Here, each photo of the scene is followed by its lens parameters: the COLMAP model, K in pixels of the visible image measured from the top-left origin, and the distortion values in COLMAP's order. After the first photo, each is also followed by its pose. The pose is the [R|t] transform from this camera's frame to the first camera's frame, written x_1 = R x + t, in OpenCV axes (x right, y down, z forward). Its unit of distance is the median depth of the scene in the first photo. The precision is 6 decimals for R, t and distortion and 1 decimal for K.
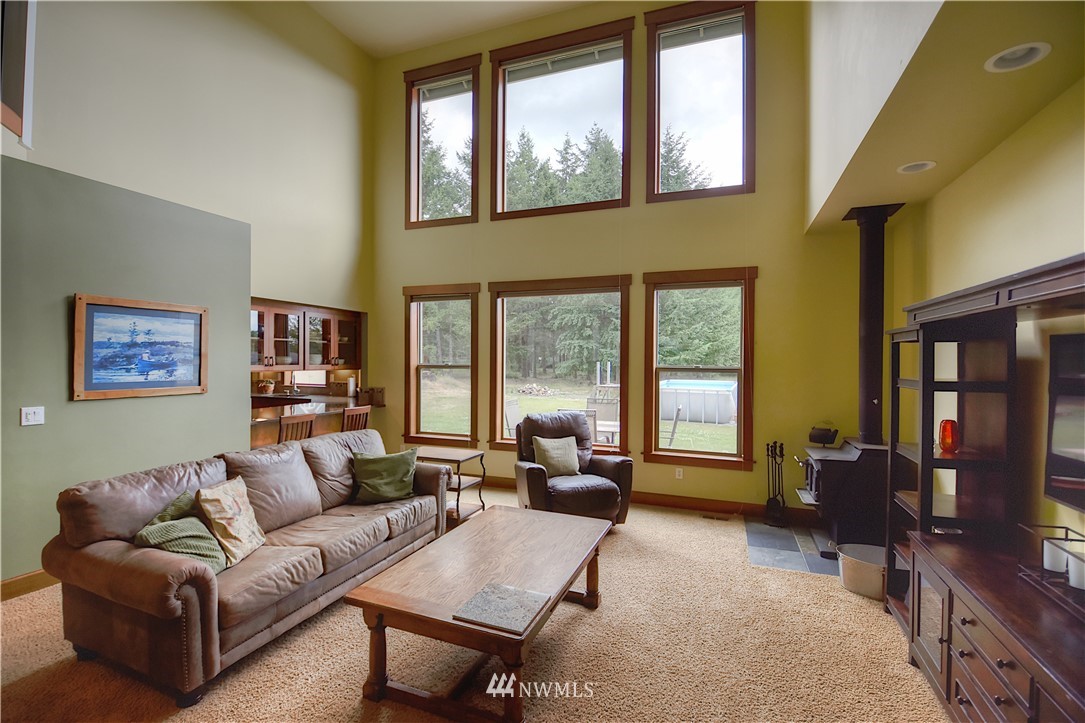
lens RADIAL K [[475.7, 0, 546.2], [0, 475.7, 360.5], [0, 0, 1]] dist [-0.002743, -0.002486]
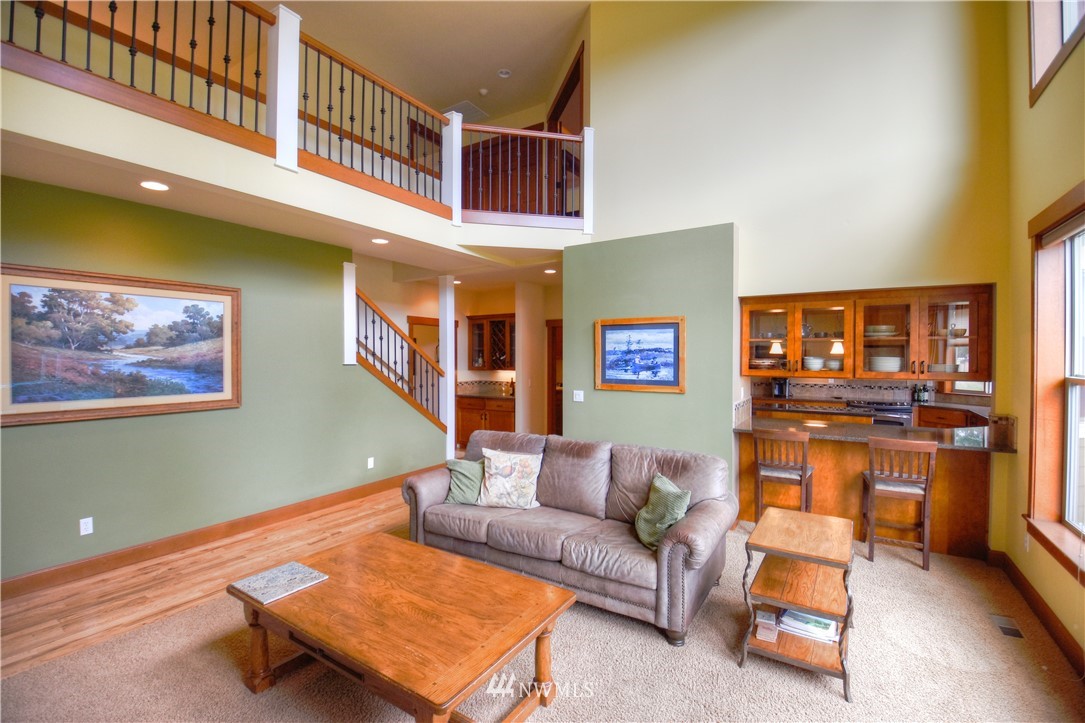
lens RADIAL K [[475.7, 0, 545.5], [0, 475.7, 359.7], [0, 0, 1]] dist [-0.002743, -0.002486]
pose [[-0.201961, -0.001238, -0.979393, 0.496134], [-0.006911, 0.999976, 0.000162, -0.009065], [0.979369, 0.006801, -0.201964, 1.024864]]
